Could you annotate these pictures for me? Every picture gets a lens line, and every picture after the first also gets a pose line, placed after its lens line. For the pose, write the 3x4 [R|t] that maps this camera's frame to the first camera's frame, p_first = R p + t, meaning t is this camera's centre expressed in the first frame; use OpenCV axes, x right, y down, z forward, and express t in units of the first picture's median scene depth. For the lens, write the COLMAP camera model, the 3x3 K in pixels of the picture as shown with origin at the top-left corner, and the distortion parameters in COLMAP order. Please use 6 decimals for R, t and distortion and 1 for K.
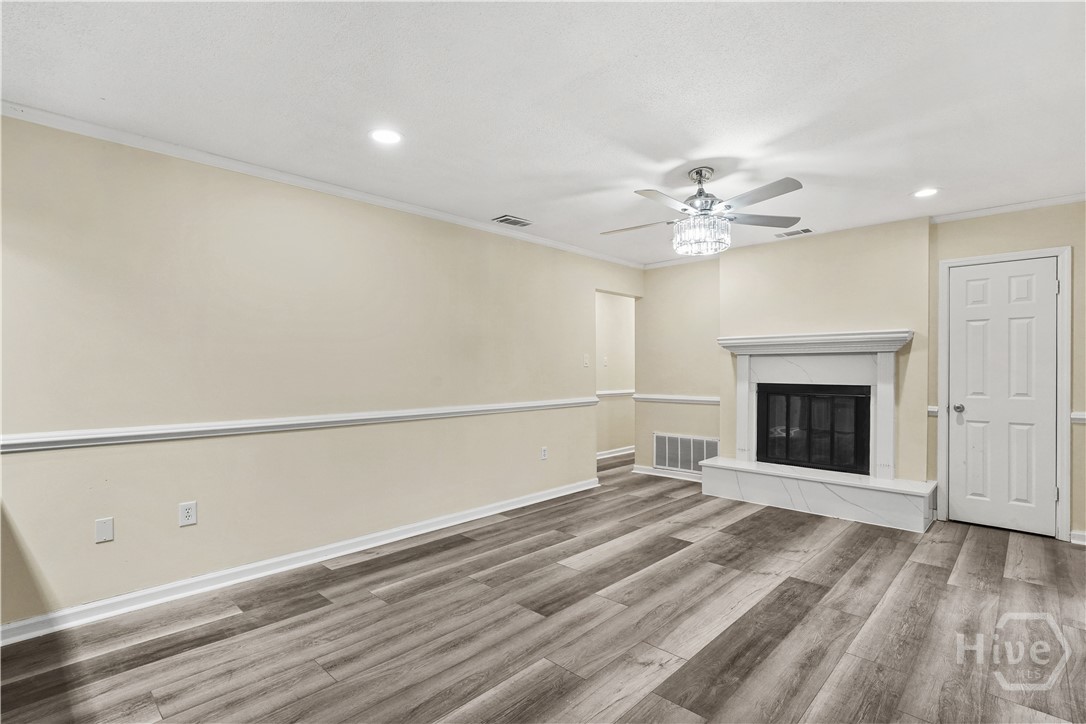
lens RADIAL K [[520.2, 0, 535.9], [0, 520.2, 370.6], [0, 0, 1]] dist [-0.003598, 0.000504]
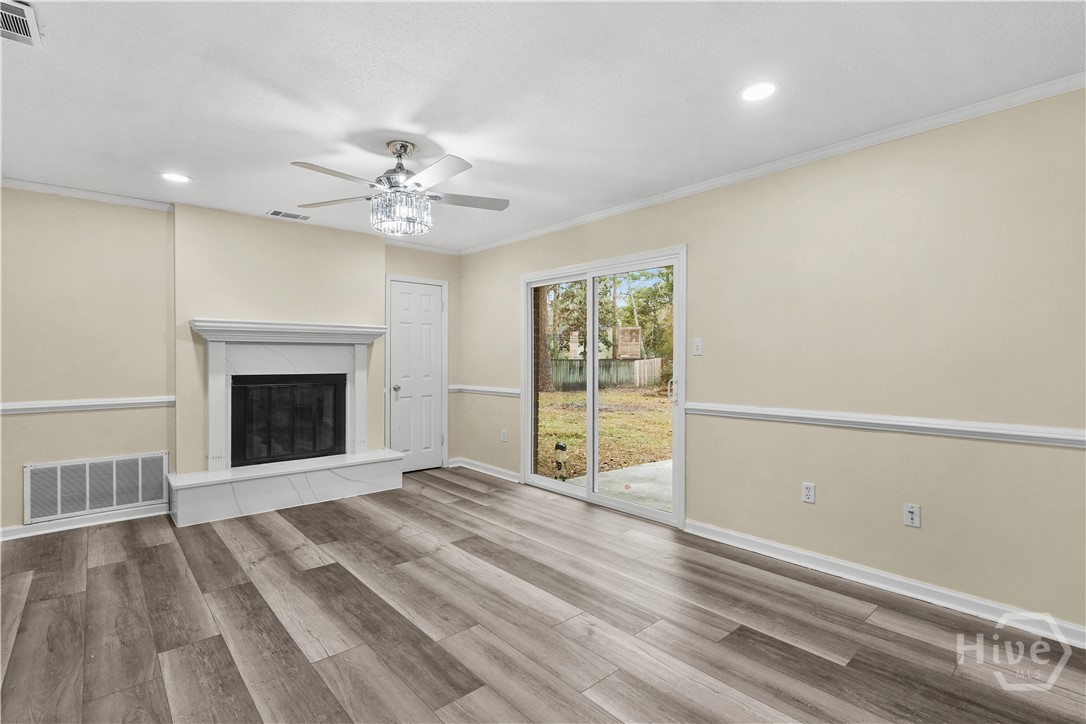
lens RADIAL K [[508.5, 0, 537.4], [0, 508.5, 359.9], [0, 0, 1]] dist [-0.005138, -0.000056]
pose [[0.077335, -0.002327, 0.997002, -0.516278], [0.003812, 0.999991, 0.002038, -0.001075], [-0.996998, 0.003643, 0.077343, 0.627052]]
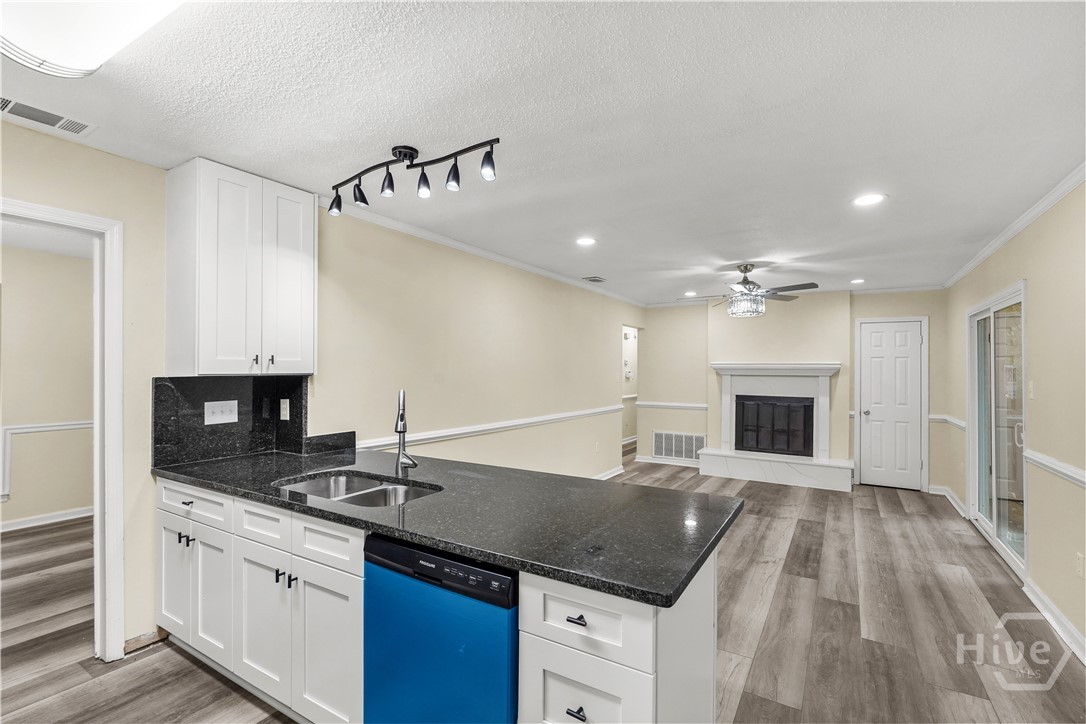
lens RADIAL K [[497.5, 0, 539.4], [0, 497.5, 365.0], [0, 0, 1]] dist [-0.004639, 0.000272]
pose [[0.976634, 0.012231, 0.214559, -0.561651], [-0.009748, 0.999873, -0.012625, -0.050661], [-0.214687, 0.010238, 0.976629, -0.306740]]
